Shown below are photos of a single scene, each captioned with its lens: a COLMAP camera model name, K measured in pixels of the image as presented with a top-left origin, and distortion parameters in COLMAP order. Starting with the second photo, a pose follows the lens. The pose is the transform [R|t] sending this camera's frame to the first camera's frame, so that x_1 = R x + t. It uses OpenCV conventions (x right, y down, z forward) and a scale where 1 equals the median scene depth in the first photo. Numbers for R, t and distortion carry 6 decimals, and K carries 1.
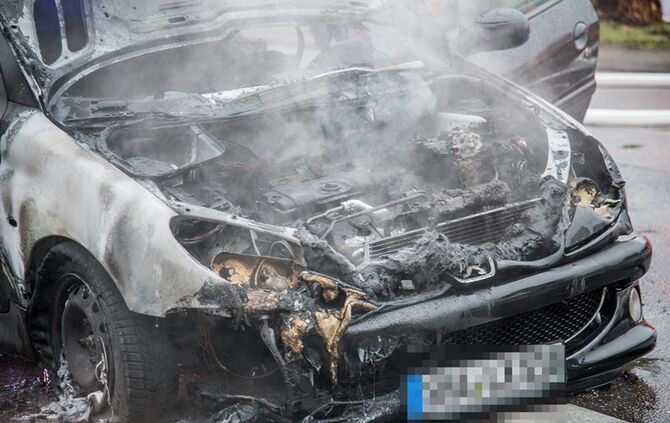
lens RADIAL K [[2121.7, 0, 342.9], [0, 2121.7, 229.6], [0, 0, 1]] dist [1.108069, 0.000000]
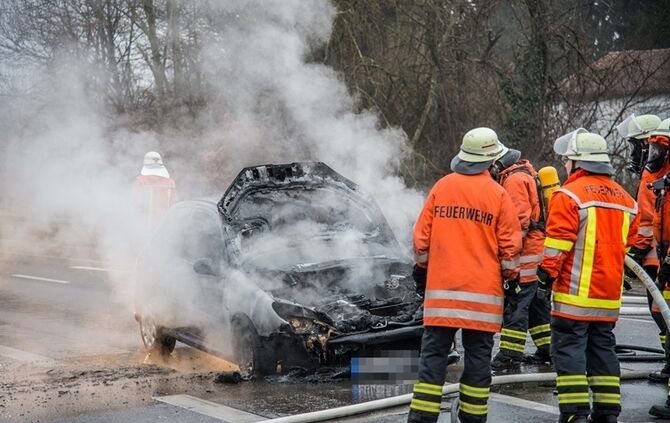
lens RADIAL K [[1922.9, 0, 336.5], [0, 1922.9, 217.0], [0, 0, 1]] dist [0.871763, 0.000000]
pose [[0.983376, 0.008134, -0.181398, 0.479462], [-0.032570, 0.990696, -0.132142, 0.222946], [0.178635, 0.135853, 0.974491, -1.555287]]
